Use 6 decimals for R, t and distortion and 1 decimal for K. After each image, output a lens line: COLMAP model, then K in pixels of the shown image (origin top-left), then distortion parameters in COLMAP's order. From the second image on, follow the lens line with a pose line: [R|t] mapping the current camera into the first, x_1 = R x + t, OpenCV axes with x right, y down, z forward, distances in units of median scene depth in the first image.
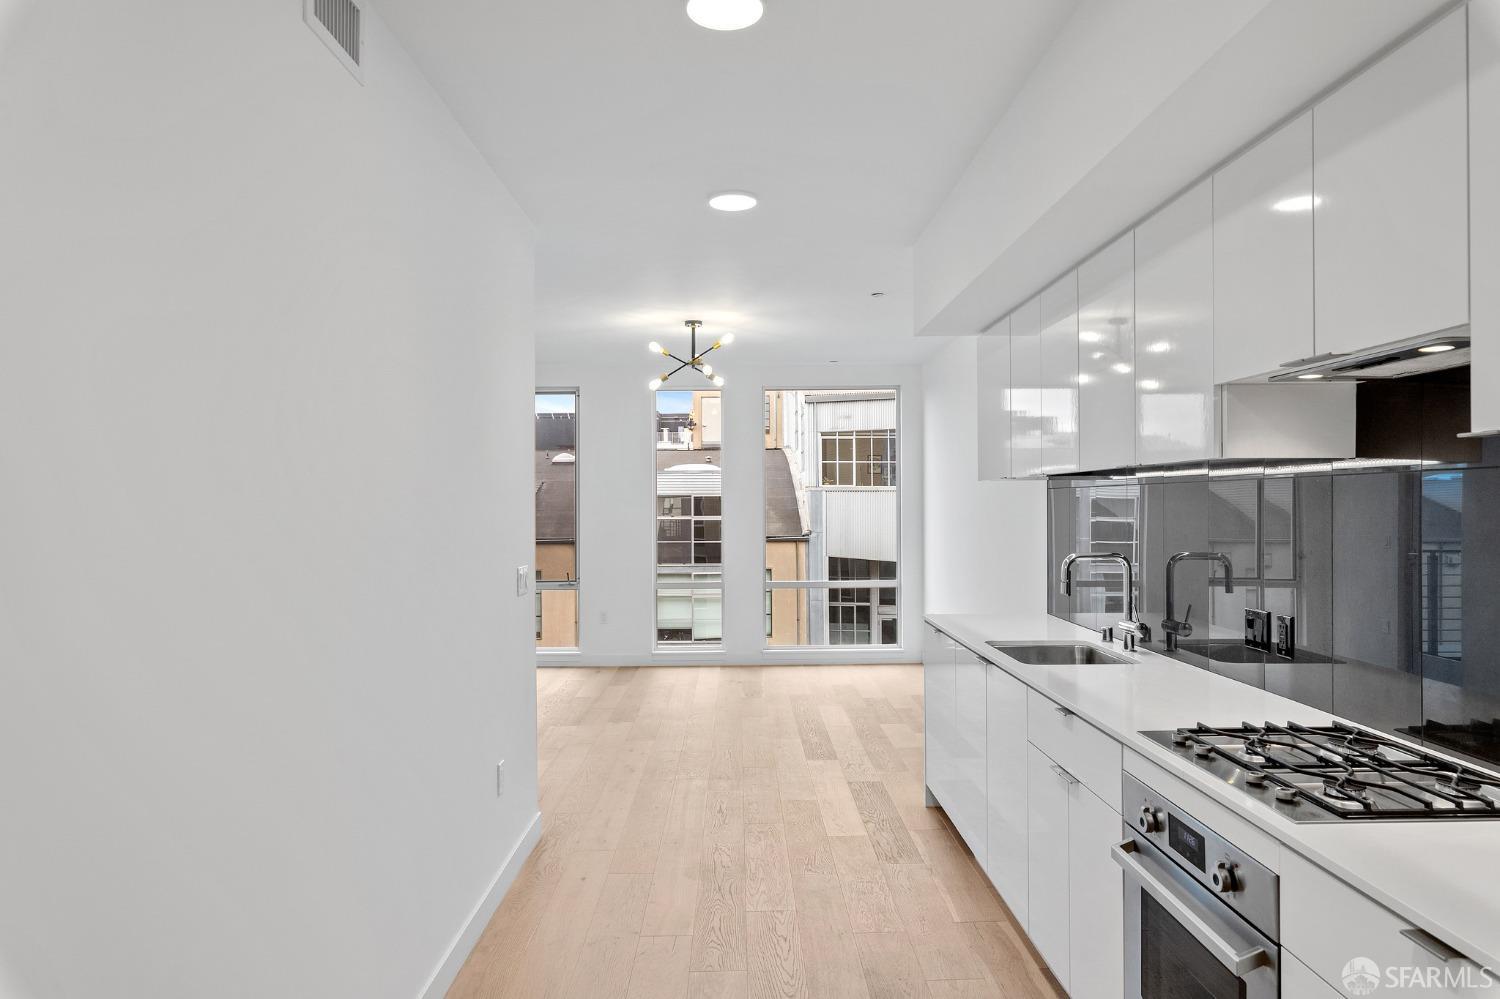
lens RADIAL K [[907.0, 0, 753.7], [0, 907.0, 502.7], [0, 0, 1]] dist [-0.000284, 0.000019]
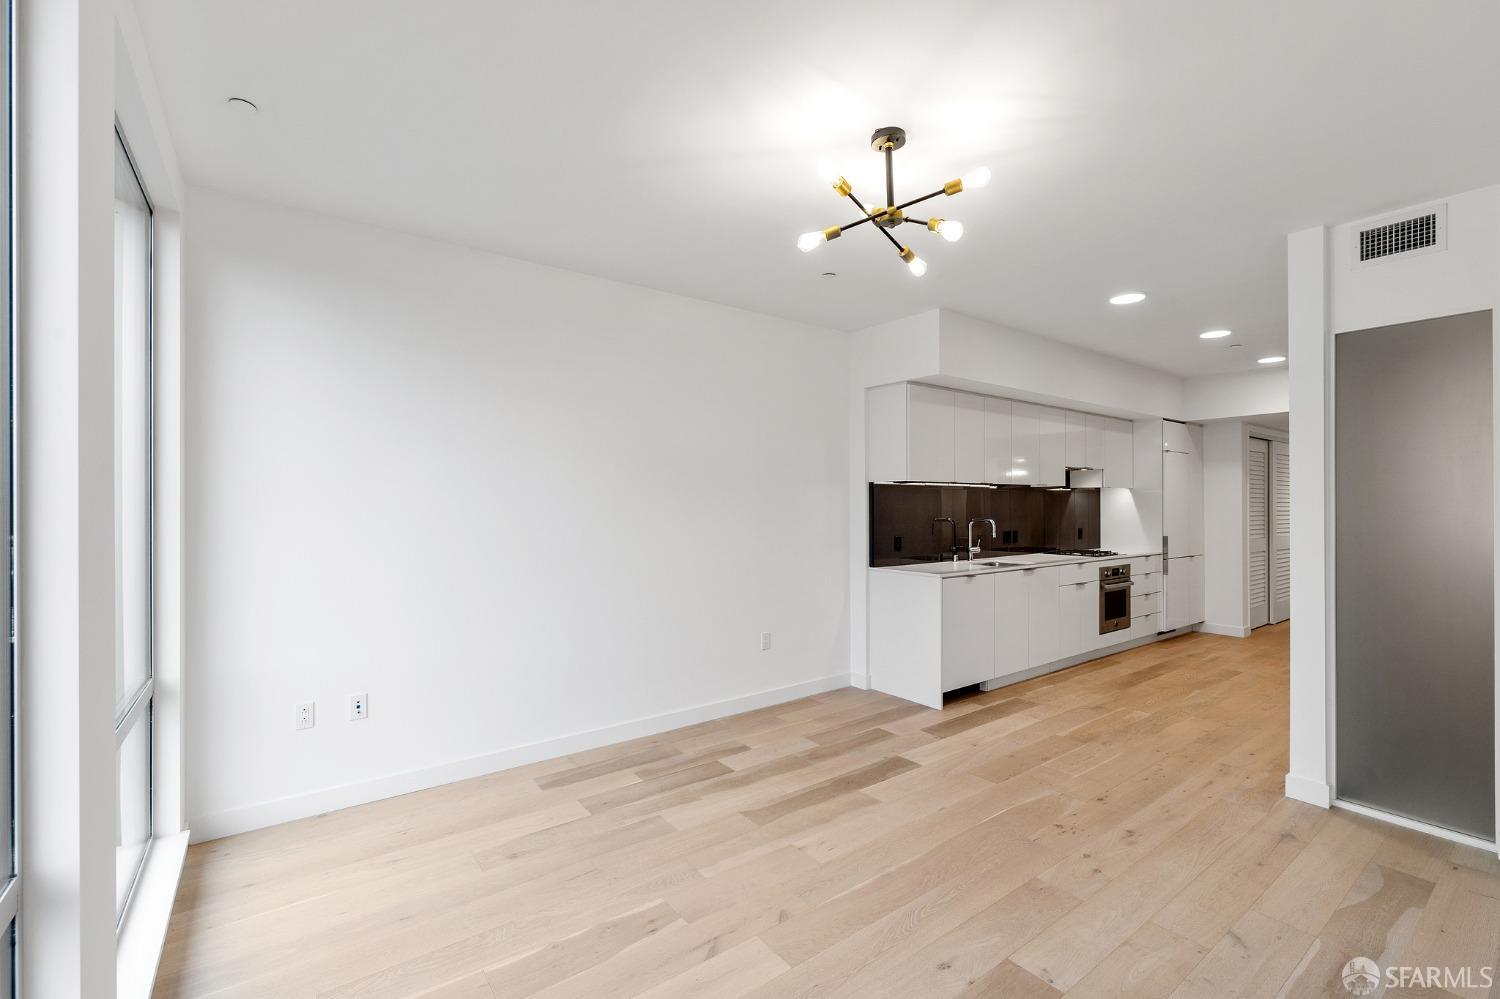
lens RADIAL K [[646.3, 0, 748.5], [0, 646.3, 503.1], [0, 0, 1]] dist [-0.003472, 0.000125]
pose [[-0.583283, 0.006604, 0.812242, -0.104508], [0.003054, 0.999978, -0.005937, 0.004605], [-0.812263, -0.000982, -0.583290, 0.422117]]
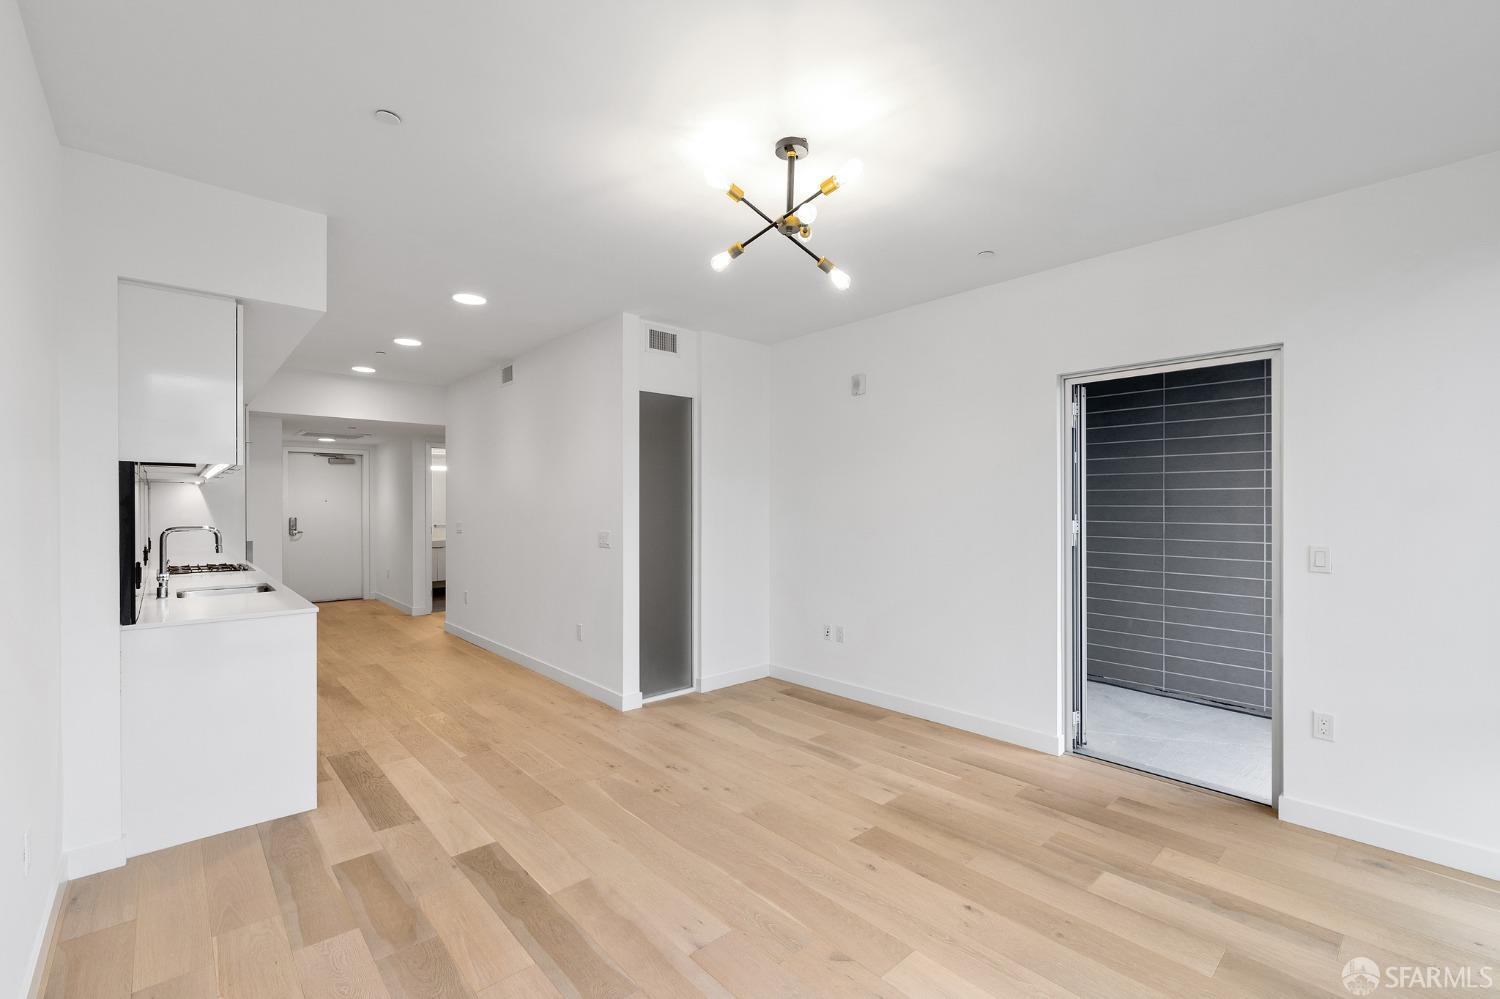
lens RADIAL K [[646.3, 0, 748.0], [0, 646.3, 499.9], [0, 0, 1]] dist [-0.003472, 0.000125]
pose [[-0.754959, 0.007239, -0.655732, 0.066691], [0.008975, 0.999959, 0.000705, 0.003336], [0.655710, -0.005353, -0.754994, 0.419101]]
